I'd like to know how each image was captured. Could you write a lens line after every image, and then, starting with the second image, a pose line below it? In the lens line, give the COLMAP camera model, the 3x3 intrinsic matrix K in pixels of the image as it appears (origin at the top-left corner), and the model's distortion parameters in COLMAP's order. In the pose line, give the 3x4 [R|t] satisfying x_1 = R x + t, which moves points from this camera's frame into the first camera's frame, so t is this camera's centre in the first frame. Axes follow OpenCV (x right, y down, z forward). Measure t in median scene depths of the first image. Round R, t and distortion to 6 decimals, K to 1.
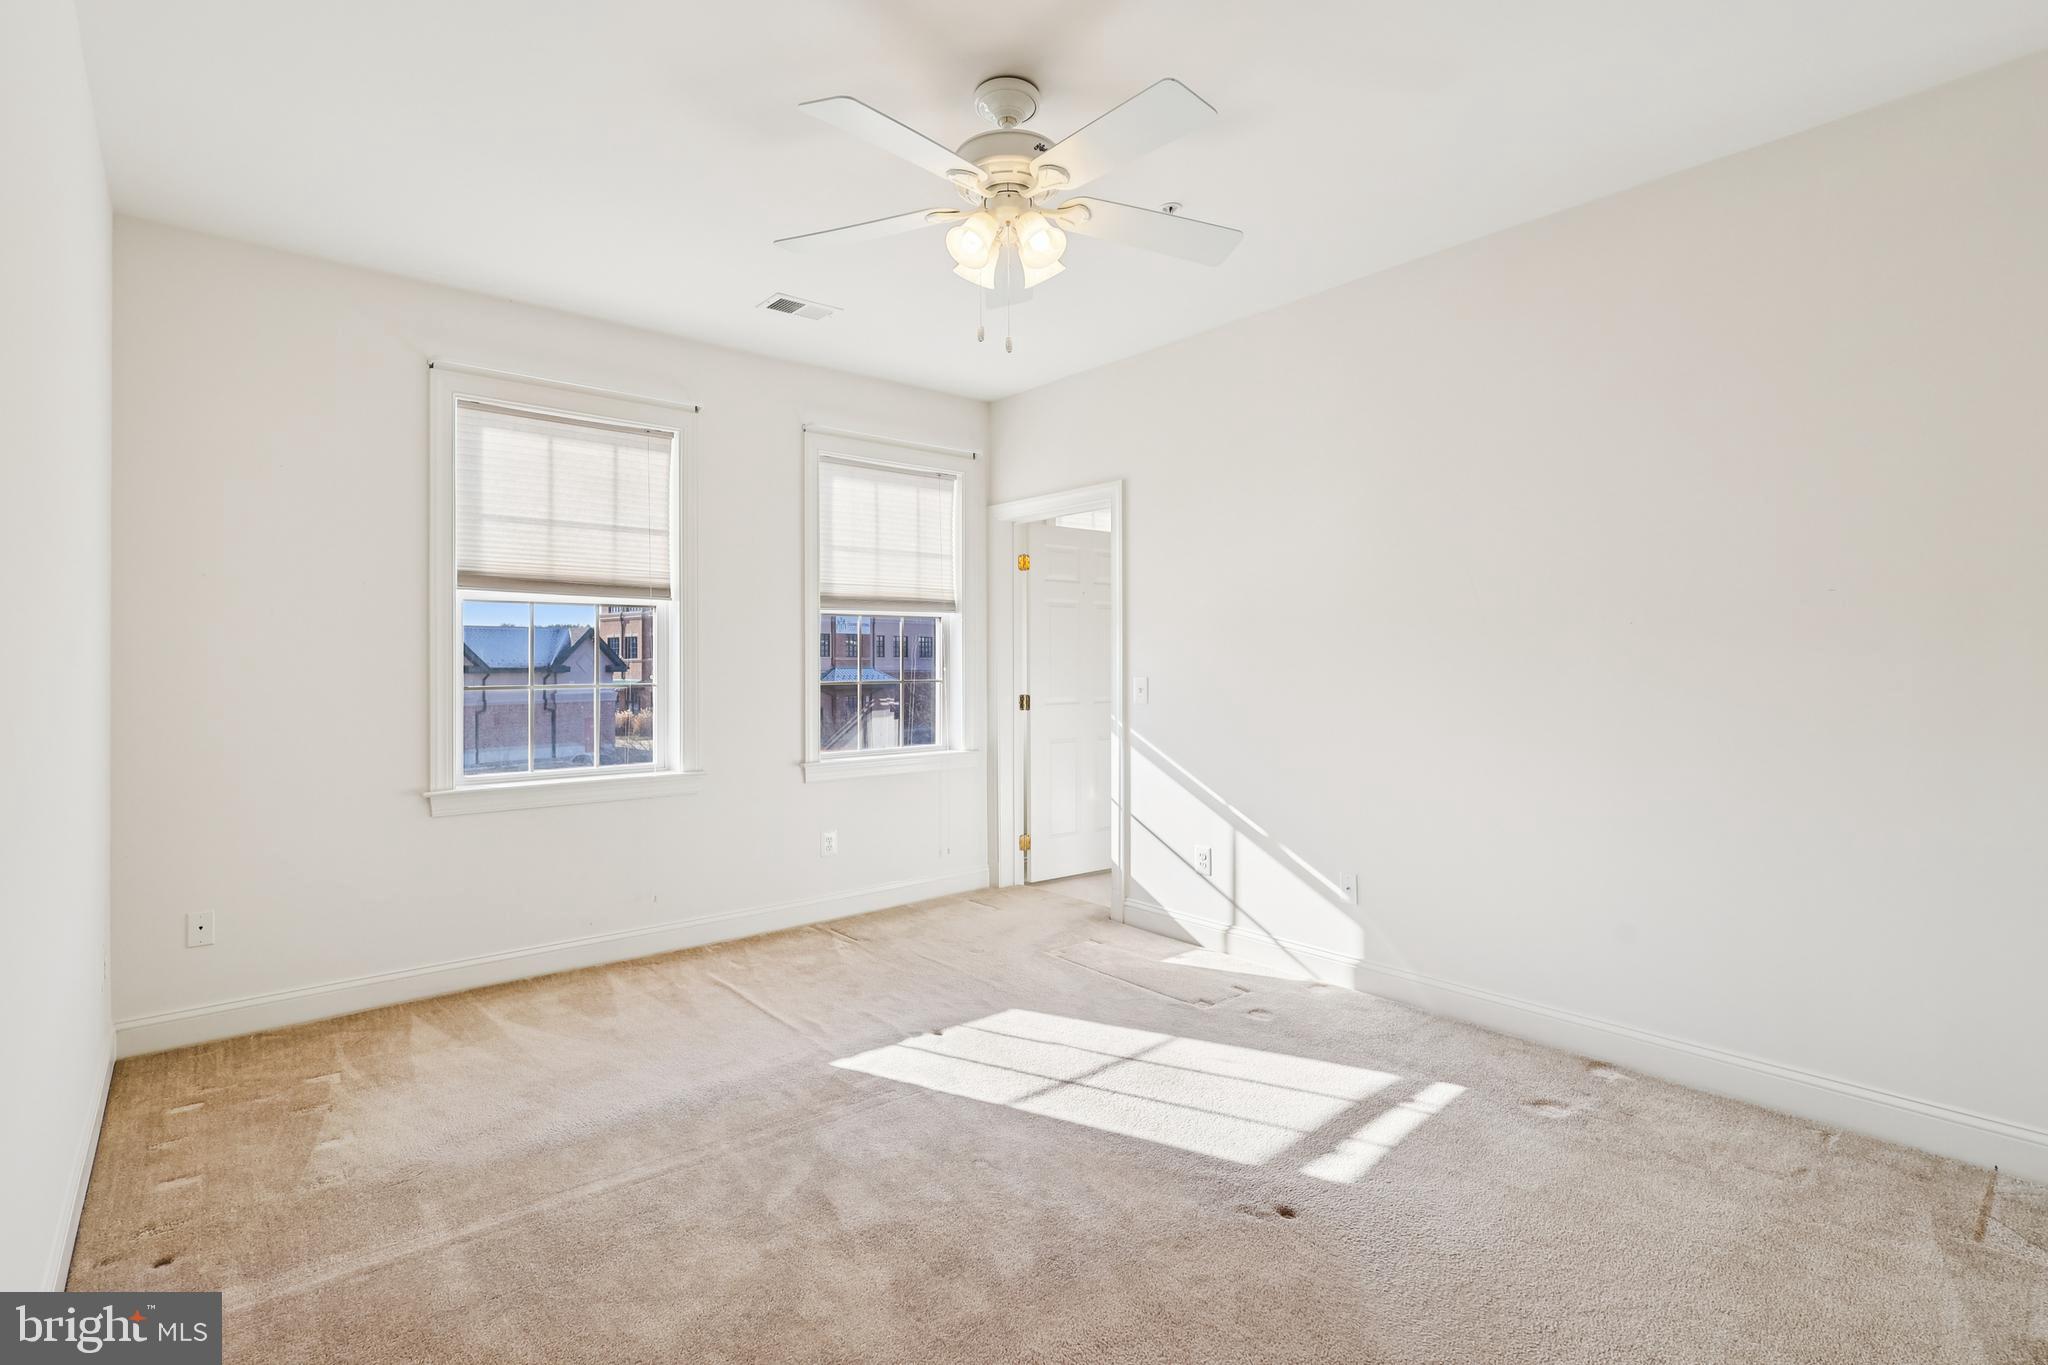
lens RADIAL K [[986.9, 0, 1041.9], [0, 986.9, 665.3], [0, 0, 1]] dist [0.002418, 0.000320]
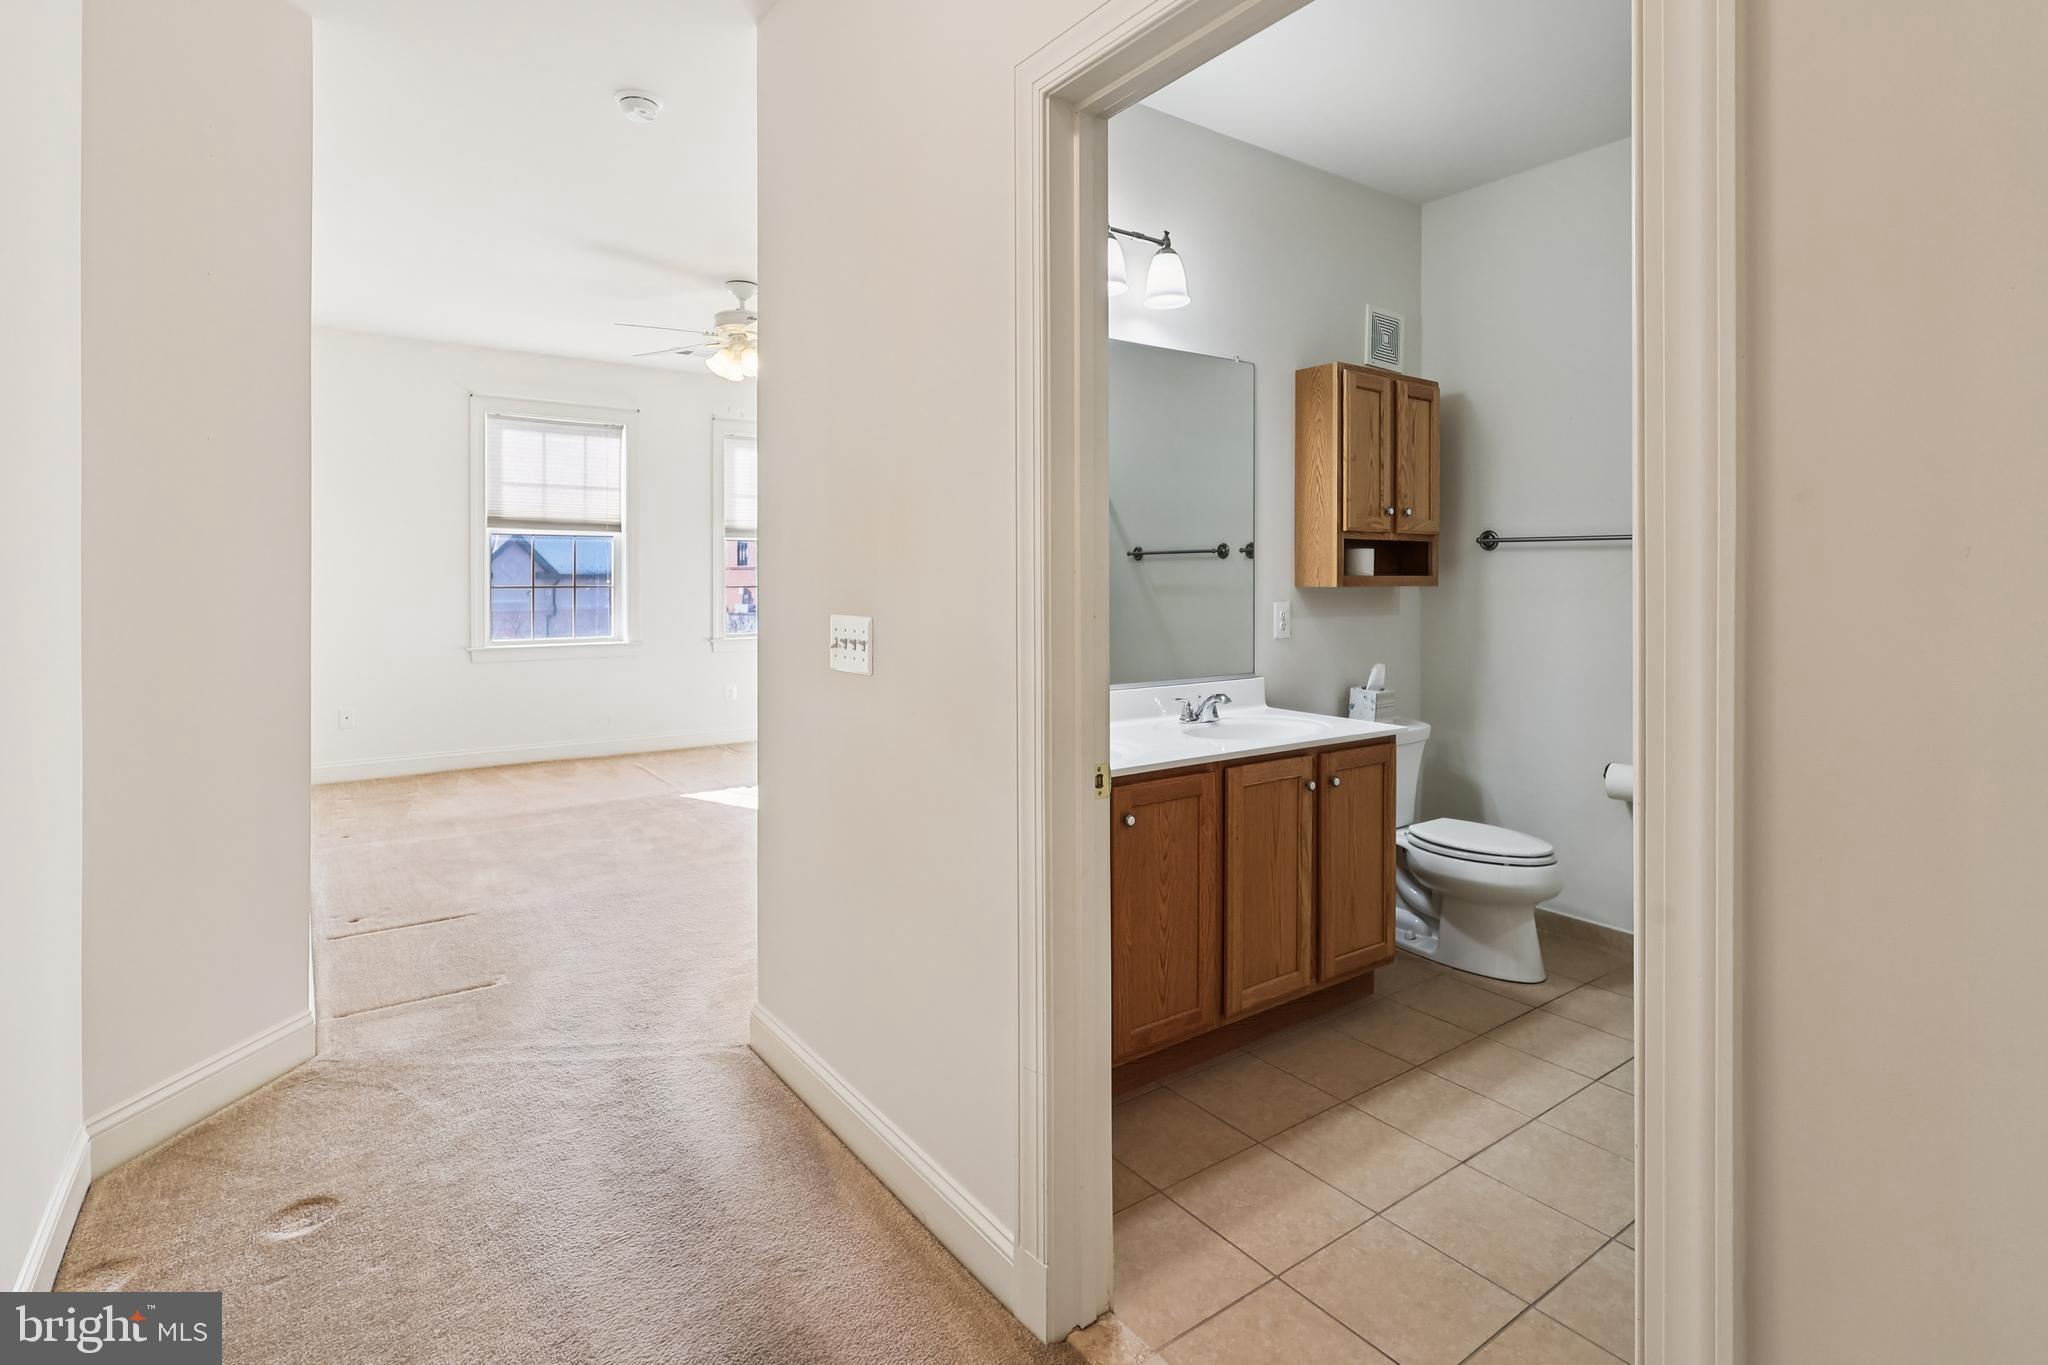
lens RADIAL K [[986.9, 0, 1027.3], [0, 986.9, 591.2], [0, 0, 1]] dist [0.002418, 0.000320]
pose [[0.997537, 0.010546, -0.069352, 0.408370], [-0.009453, 0.999826, 0.016057, -0.004243], [0.069509, -0.015361, 0.997463, -0.565794]]
